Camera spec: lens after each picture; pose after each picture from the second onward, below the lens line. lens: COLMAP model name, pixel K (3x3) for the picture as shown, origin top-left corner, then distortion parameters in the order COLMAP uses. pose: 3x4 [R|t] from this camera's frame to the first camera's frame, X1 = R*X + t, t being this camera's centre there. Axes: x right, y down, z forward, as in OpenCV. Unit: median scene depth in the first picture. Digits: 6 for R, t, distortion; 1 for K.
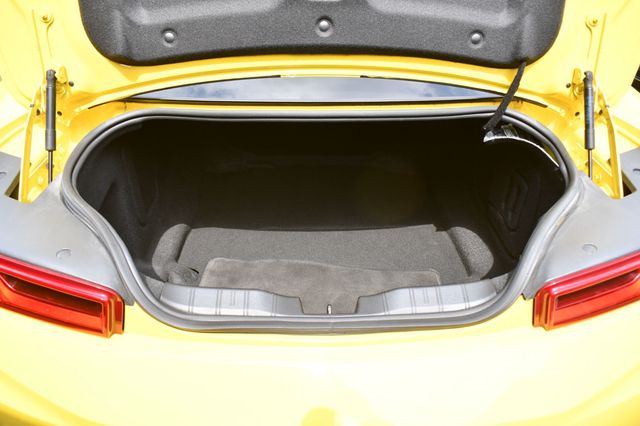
lens RADIAL K [[501.0, 0, 320.0], [0, 501.0, 212.5], [0, 0, 1]] dist [-0.084015, -0.001097]
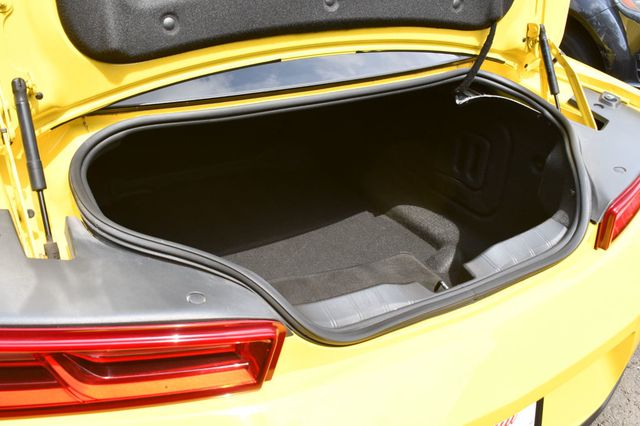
lens RADIAL K [[624.8, 0, 320.3], [0, 624.8, 214.4], [0, 0, 1]] dist [-0.054448, 0.000000]
pose [[0.860582, -0.214666, 0.461862, -0.588550], [0.235753, 0.971734, 0.012370, -0.007389], [-0.451463, 0.098240, 0.886865, 0.023178]]
